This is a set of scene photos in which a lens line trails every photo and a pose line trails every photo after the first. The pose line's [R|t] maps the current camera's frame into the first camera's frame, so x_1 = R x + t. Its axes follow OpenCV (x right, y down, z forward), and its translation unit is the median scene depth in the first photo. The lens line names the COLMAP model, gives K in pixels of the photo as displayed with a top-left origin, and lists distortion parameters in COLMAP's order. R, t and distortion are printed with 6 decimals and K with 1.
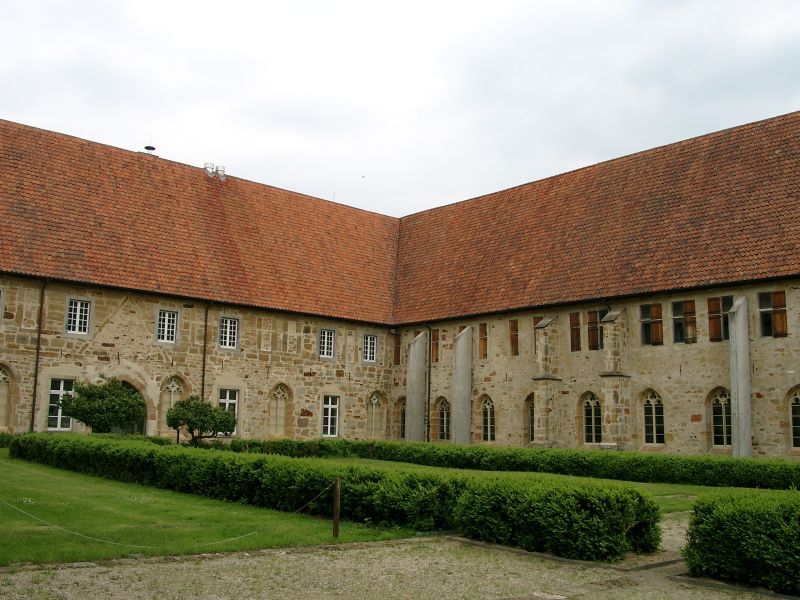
lens RADIAL K [[808.7, 0, 392.7], [0, 808.7, 301.9], [0, 0, 1]] dist [-0.094765, 0.000000]
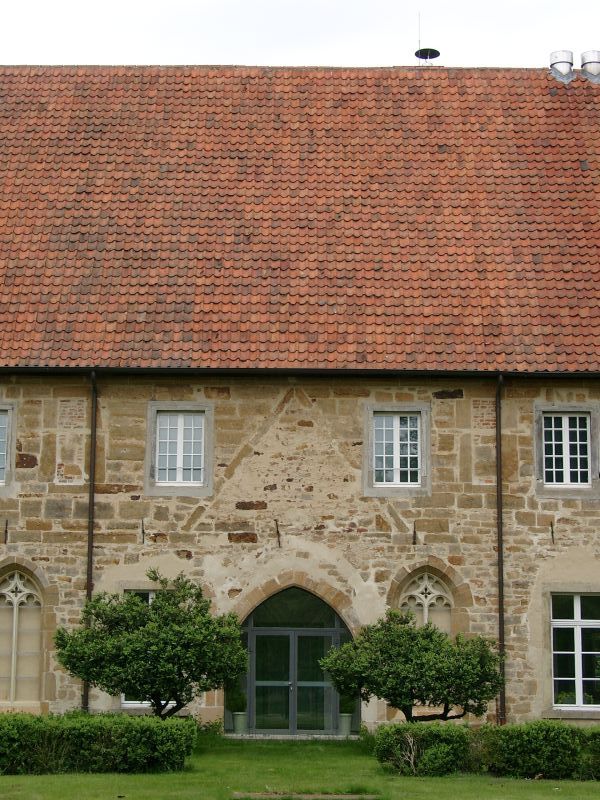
lens RADIAL K [[1619.6, 0, 268.0], [0, 1619.6, 369.2], [0, 0, 1]] dist [0.010427, 0.000000]
pose [[0.749333, -0.141108, -0.646985, 0.216618], [0.112524, 0.989956, -0.085586, 0.053852], [0.652563, -0.008669, 0.757685, 0.321981]]
